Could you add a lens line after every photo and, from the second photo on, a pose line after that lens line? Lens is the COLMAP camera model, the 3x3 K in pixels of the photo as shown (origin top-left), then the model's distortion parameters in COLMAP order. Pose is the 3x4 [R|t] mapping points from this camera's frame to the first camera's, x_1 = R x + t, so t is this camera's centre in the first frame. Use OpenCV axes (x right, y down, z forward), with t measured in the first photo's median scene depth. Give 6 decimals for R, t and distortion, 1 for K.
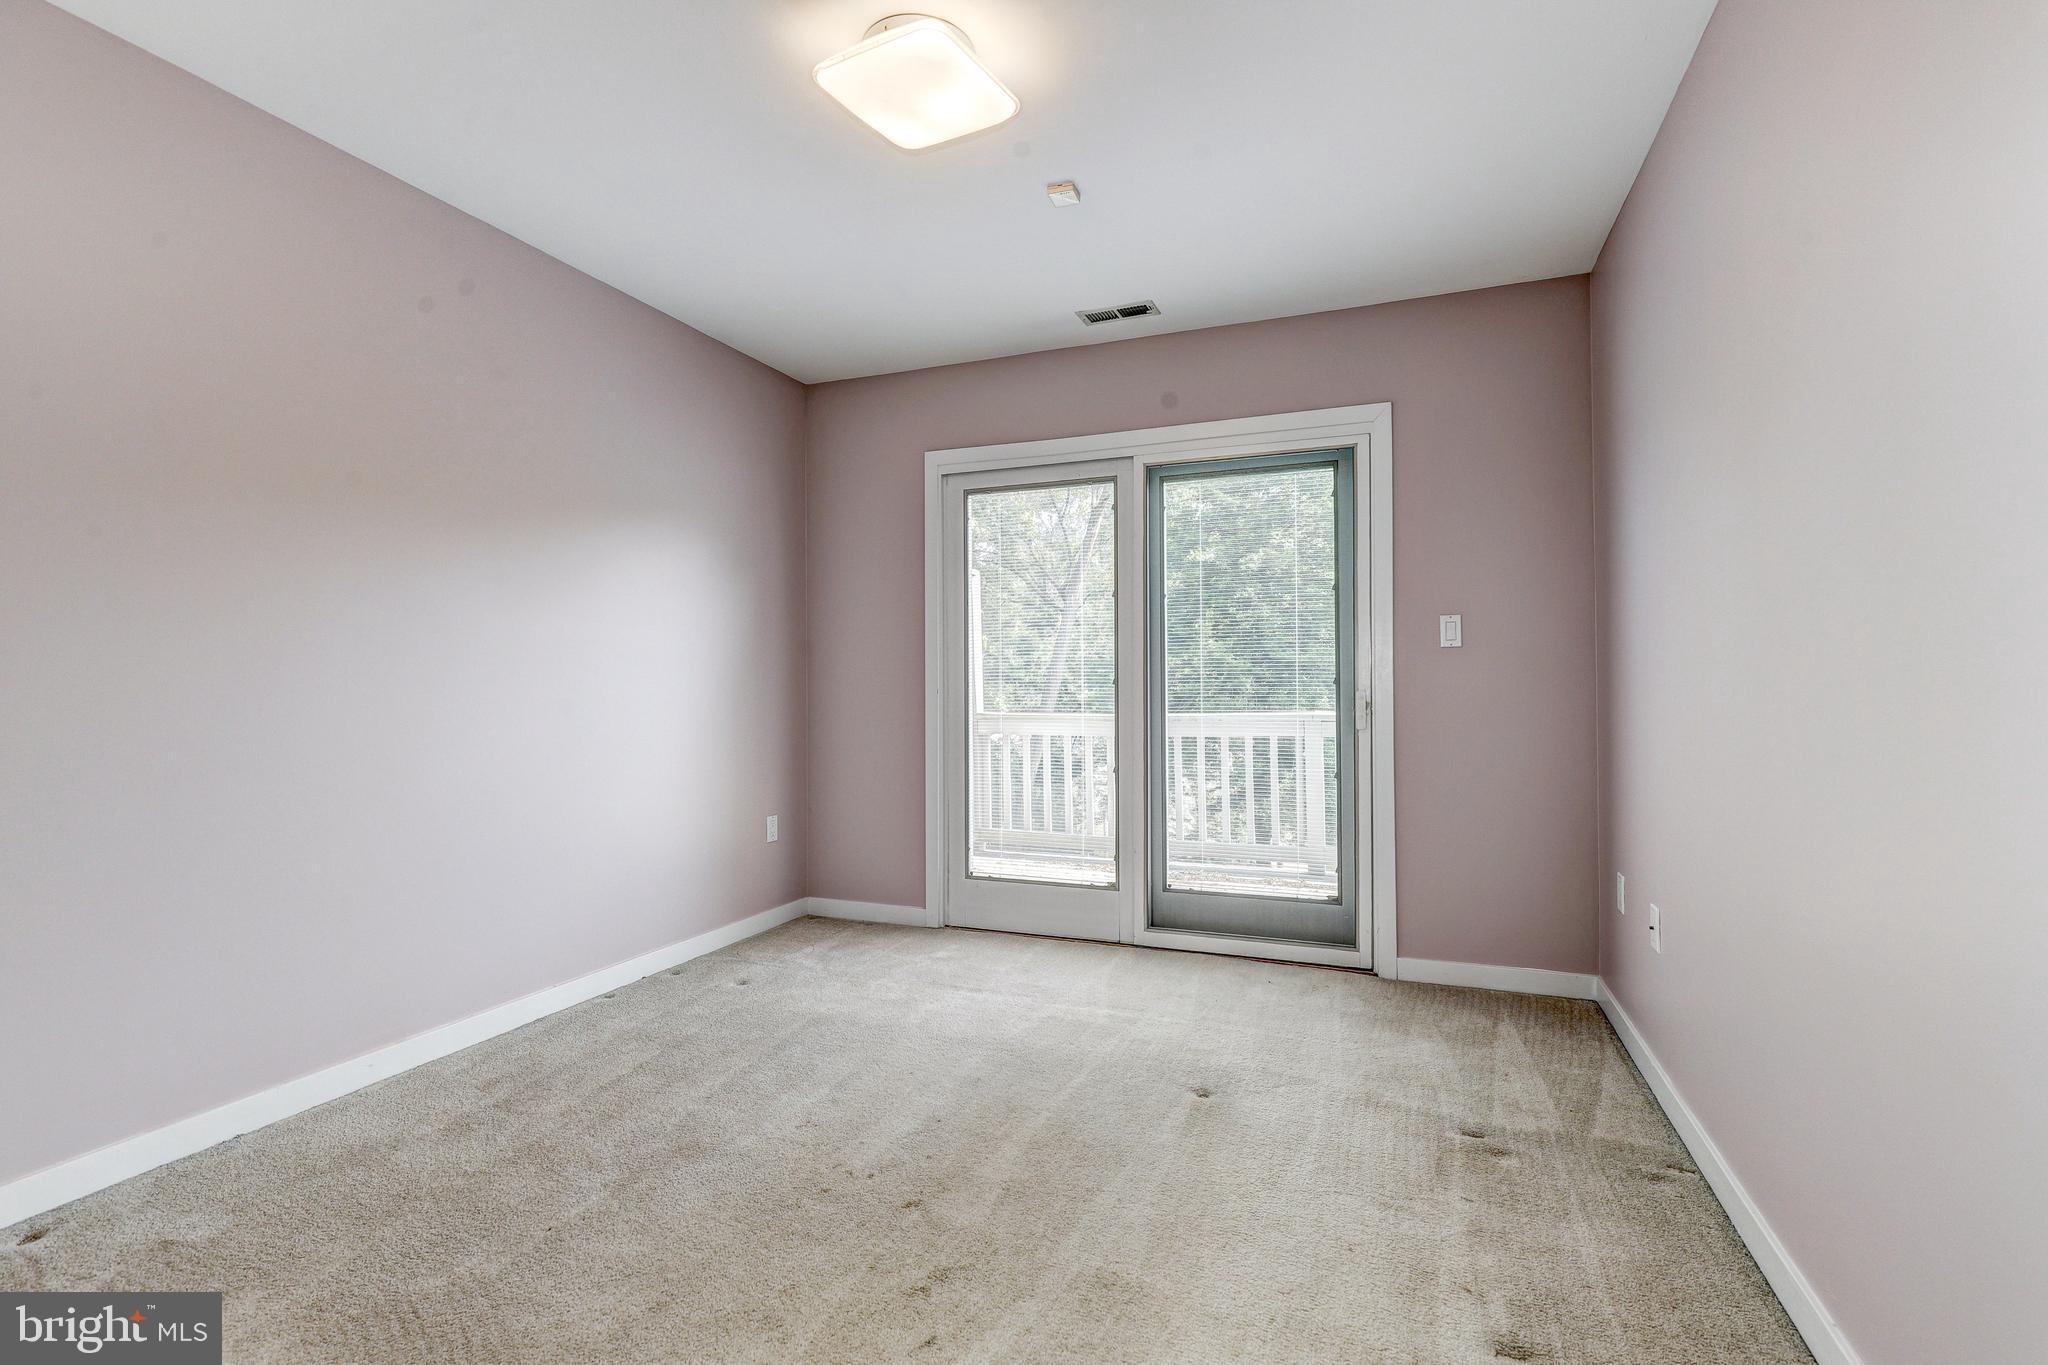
lens RADIAL K [[932.7, 0, 1010.8], [0, 932.7, 675.6], [0, 0, 1]] dist [0.002653, 0.000671]
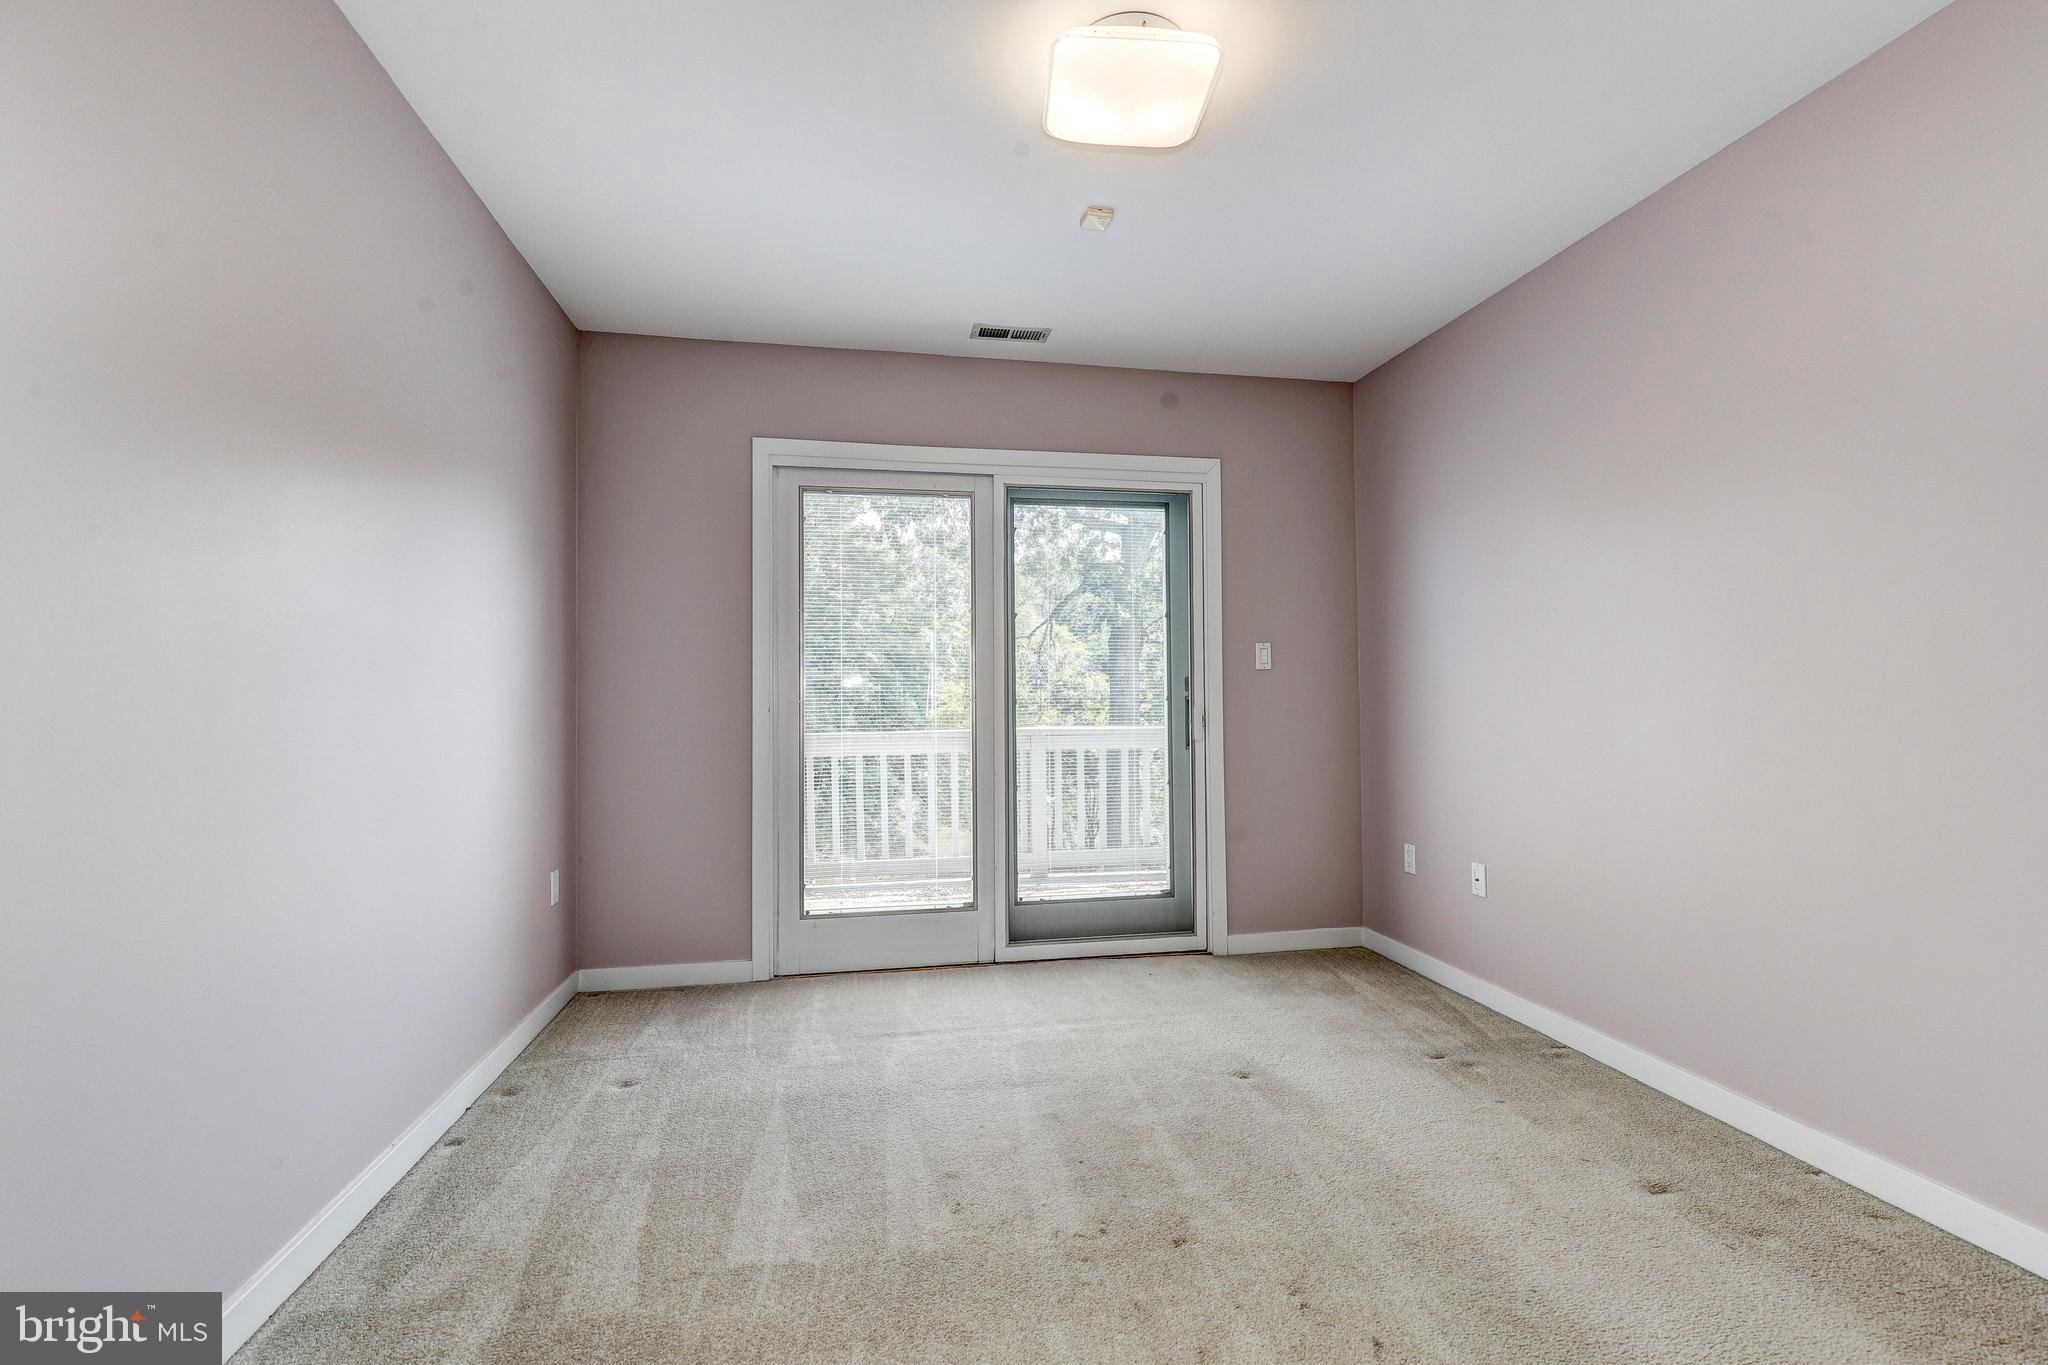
lens RADIAL K [[964.0, 0, 889.9], [0, 964.0, 674.4], [0, 0, 1]] dist [0.000913, -0.000420]
pose [[0.838831, 0.015934, 0.544159, -0.566225], [-0.001166, 0.999622, -0.027475, 0.010180], [-0.544391, 0.022412, 0.838532, 0.206437]]
